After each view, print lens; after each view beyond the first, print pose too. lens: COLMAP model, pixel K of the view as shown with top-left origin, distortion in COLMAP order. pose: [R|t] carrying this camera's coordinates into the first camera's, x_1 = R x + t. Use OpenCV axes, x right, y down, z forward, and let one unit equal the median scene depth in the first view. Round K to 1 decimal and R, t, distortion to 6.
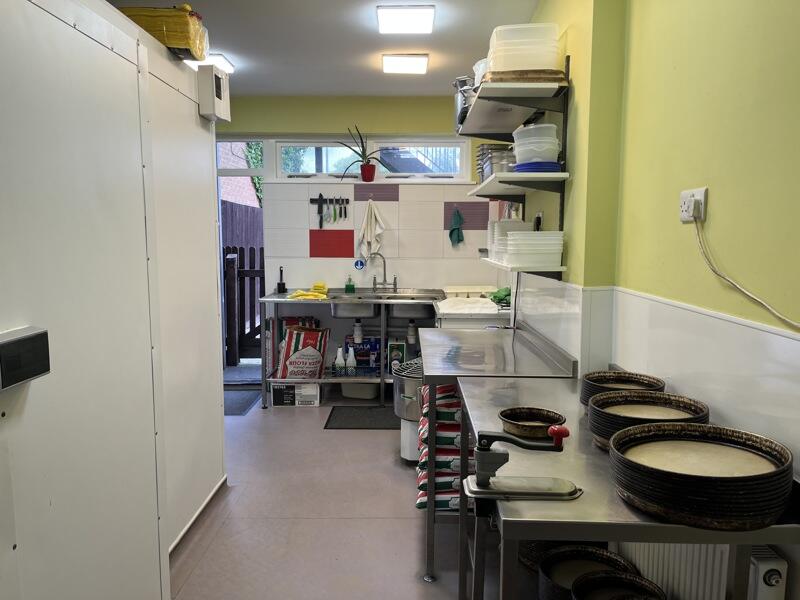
lens RADIAL K [[601.0, 0, 398.7], [0, 601.0, 302.9], [0, 0, 1]] dist [0.025046, 0.001482]
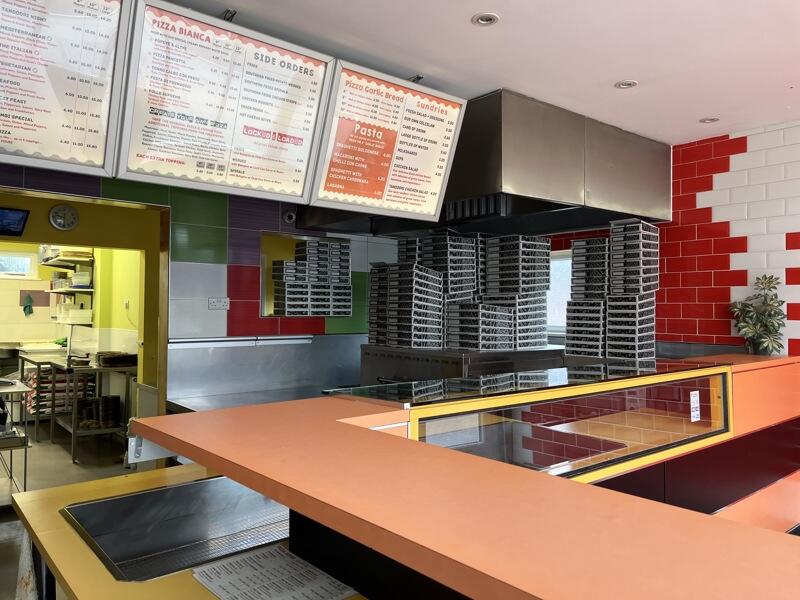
lens RADIAL K [[601.0, 0, 401.4], [0, 601.0, 302.2], [0, 0, 1]] dist [0.025046, 0.001482]
pose [[0.756971, 0.015270, 0.653270, -0.408420], [0.063535, 0.993270, -0.096839, 0.179426], [-0.650352, 0.114810, 0.750907, -1.756255]]
